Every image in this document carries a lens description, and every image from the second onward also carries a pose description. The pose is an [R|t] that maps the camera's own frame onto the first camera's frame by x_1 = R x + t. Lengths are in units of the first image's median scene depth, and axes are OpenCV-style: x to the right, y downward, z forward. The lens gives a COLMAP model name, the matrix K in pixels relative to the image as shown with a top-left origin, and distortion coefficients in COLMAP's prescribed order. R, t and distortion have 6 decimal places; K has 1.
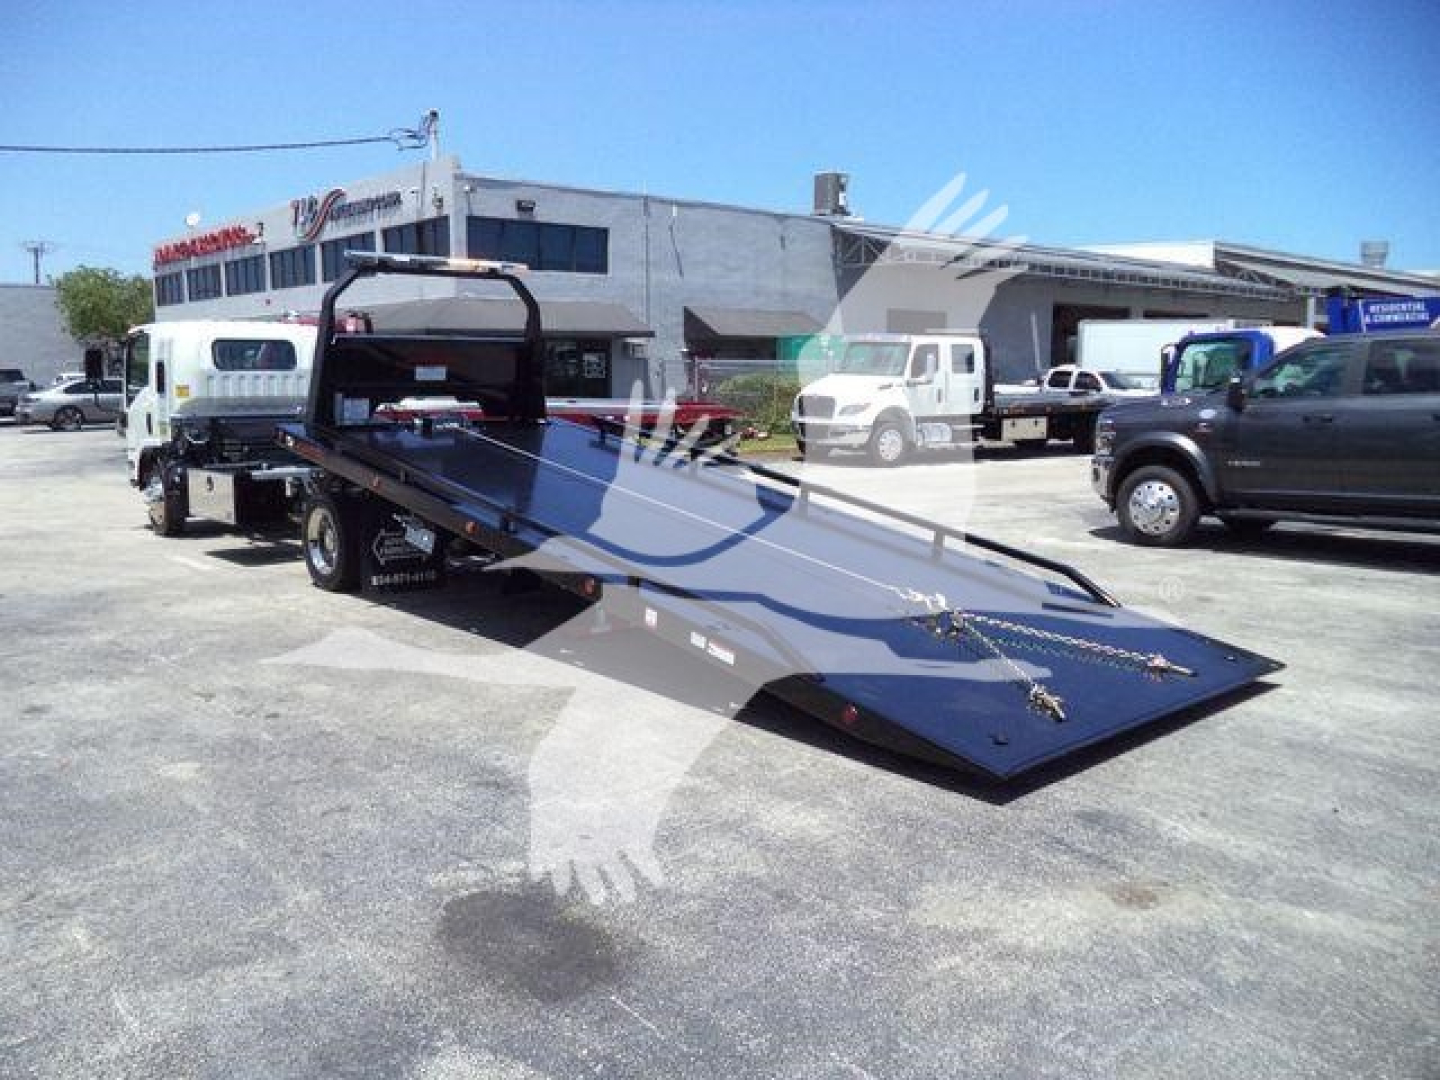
lens RADIAL K [[1178.3, 0, 732.1], [0, 1178.3, 534.5], [0, 0, 1]] dist [-0.026595, 0.005351]
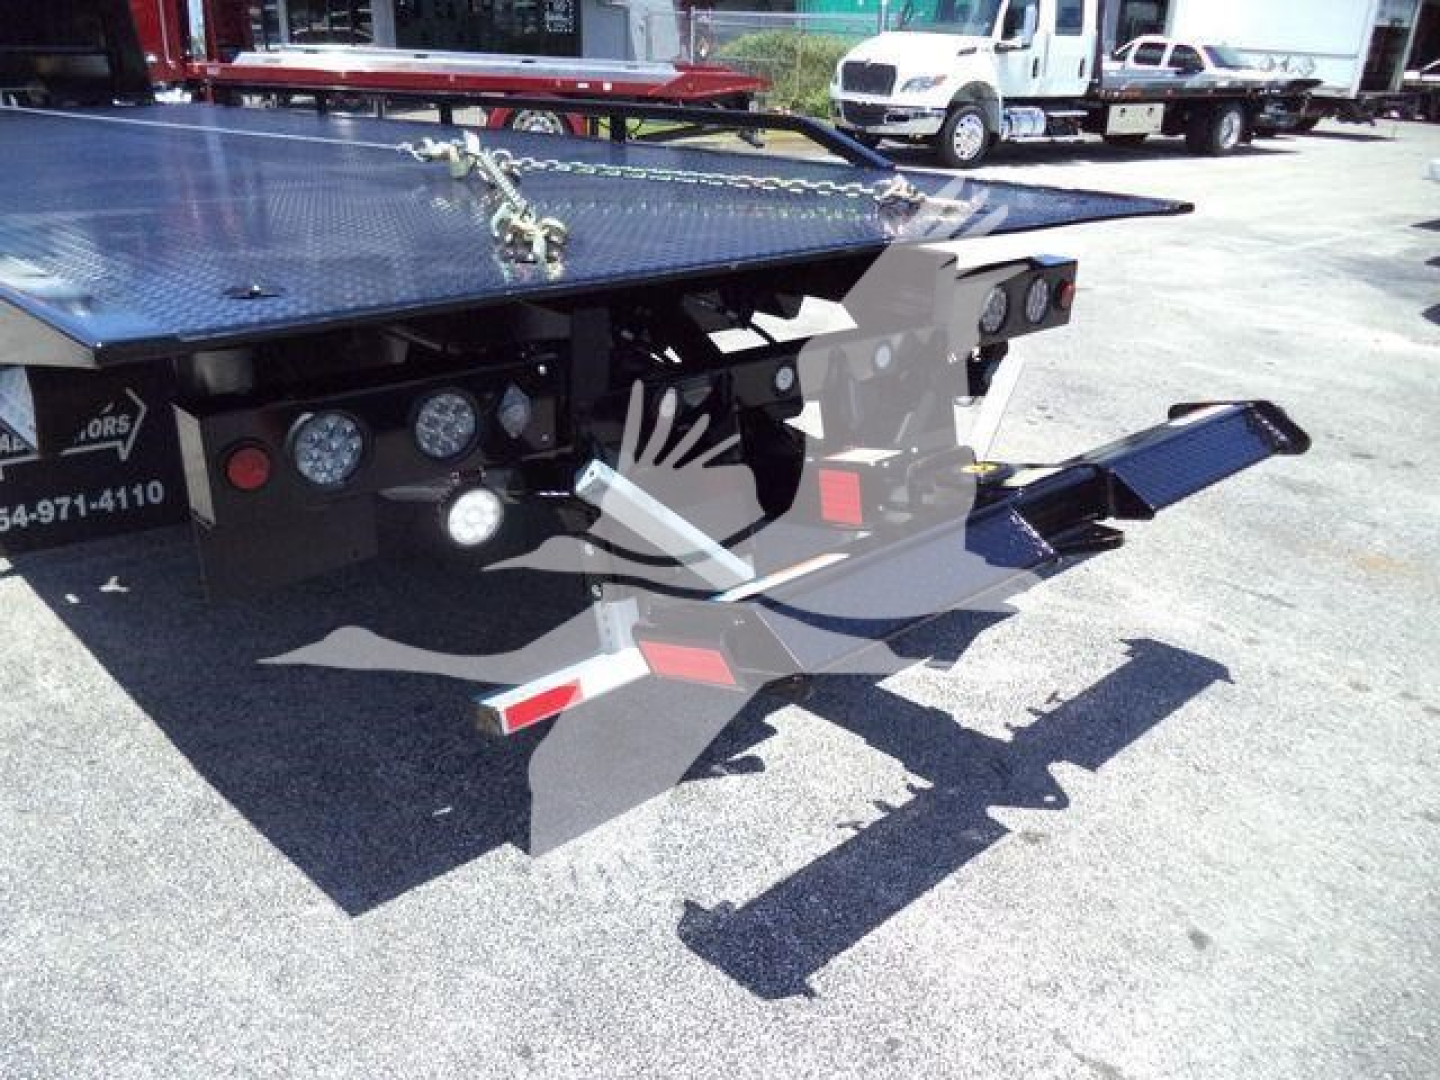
lens RADIAL K [[1178.3, 0, 725.7], [0, 1178.3, 546.3], [0, 0, 1]] dist [-0.026595, 0.005351]
pose [[0.999570, 0.017841, 0.023250, -0.020838], [-0.023378, 0.963841, 0.265449, -0.015954], [-0.017674, -0.265879, 0.963845, 0.177363]]
